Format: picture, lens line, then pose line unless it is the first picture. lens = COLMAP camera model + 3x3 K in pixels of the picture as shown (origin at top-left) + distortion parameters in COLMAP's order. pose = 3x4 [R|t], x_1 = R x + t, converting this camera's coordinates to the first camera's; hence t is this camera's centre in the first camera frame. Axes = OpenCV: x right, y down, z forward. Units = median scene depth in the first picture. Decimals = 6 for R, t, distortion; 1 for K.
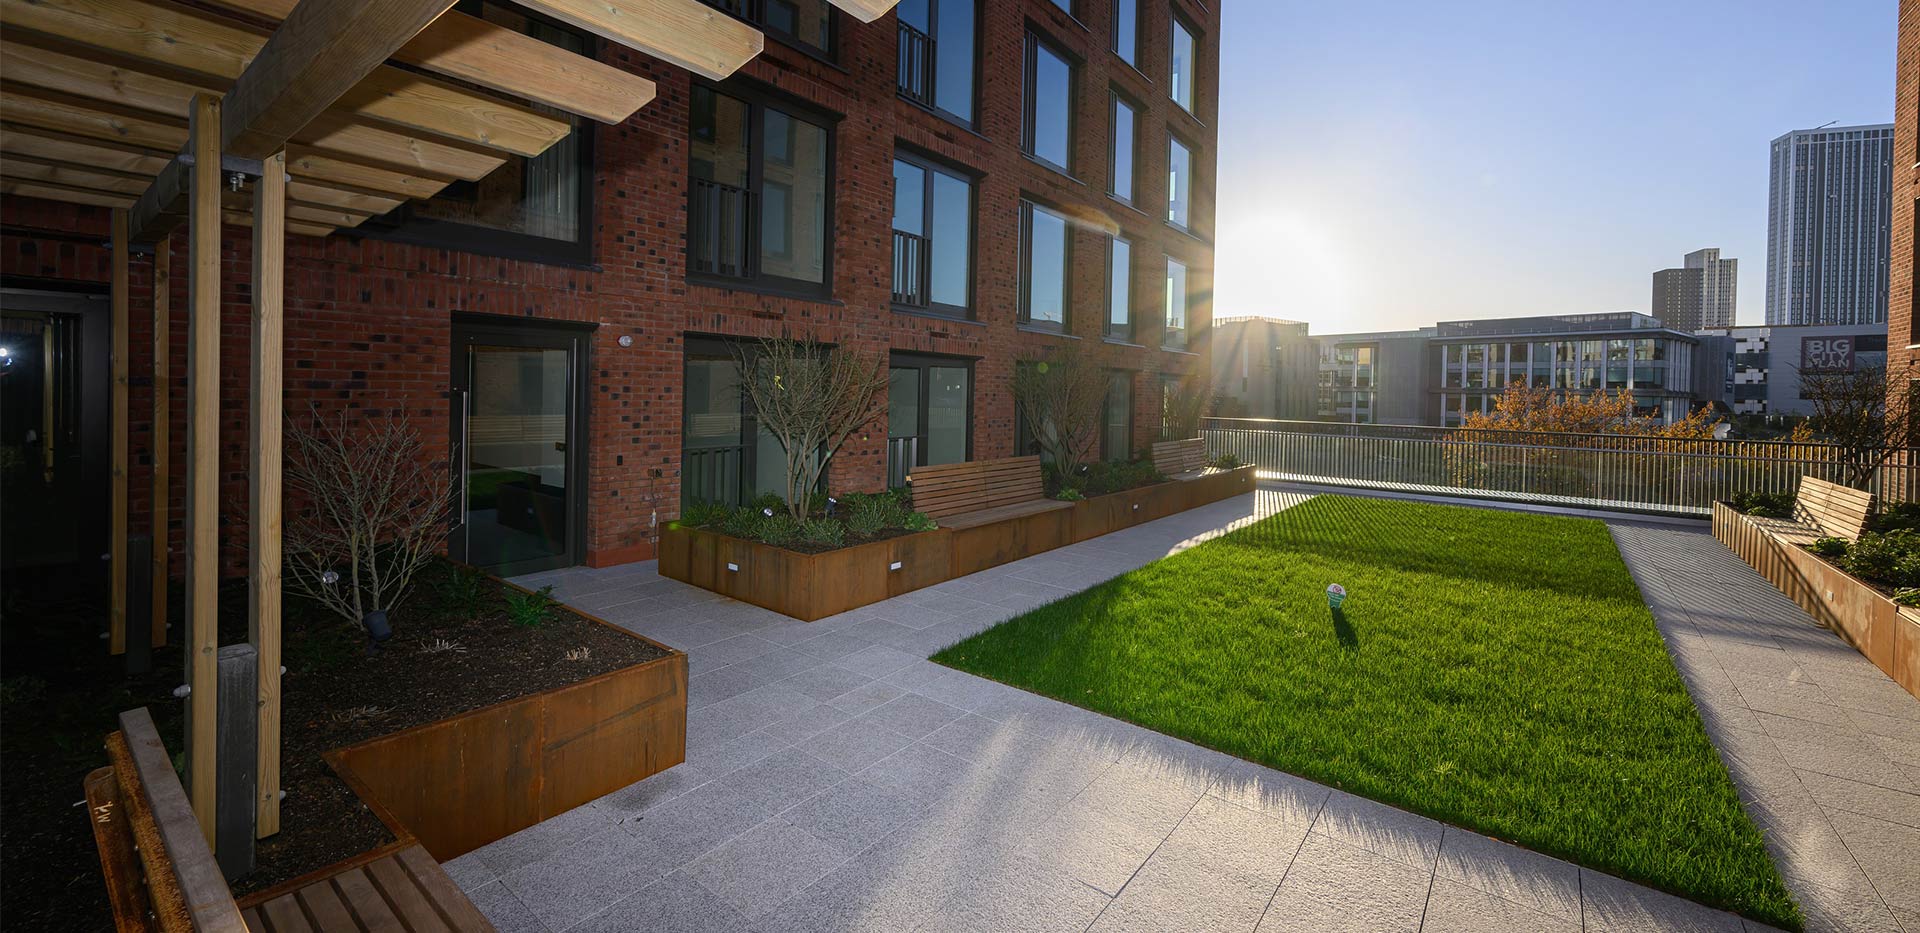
lens RADIAL K [[744.4, 0, 981.9], [0, 744.4, 393.8], [0, 0, 1]] dist [-0.000029, -0.000106]
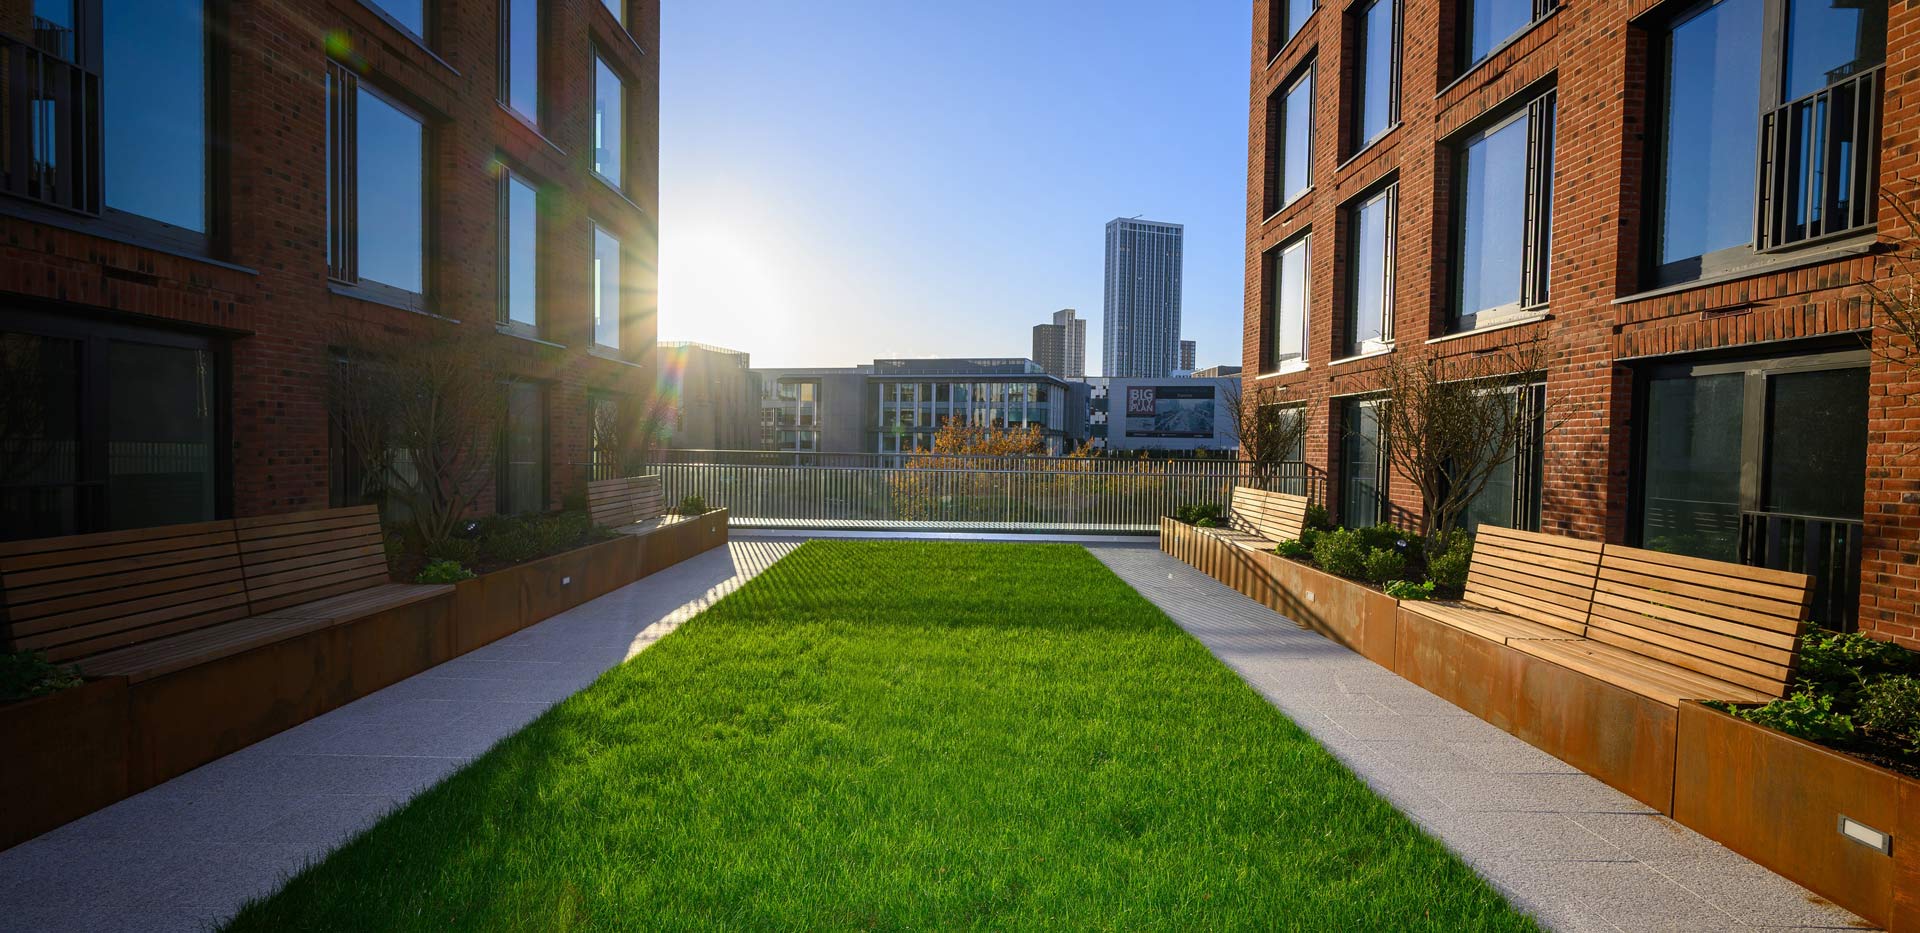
lens RADIAL K [[880.4, 0, 960.0], [0, 880.4, 466.5], [0, 0, 1]] dist [0.000460, 0.000002]
pose [[0.795811, -0.026418, 0.604969, 0.023999], [0.005210, 0.999310, 0.036784, 0.028734], [-0.605523, -0.026122, 0.795399, 0.204117]]
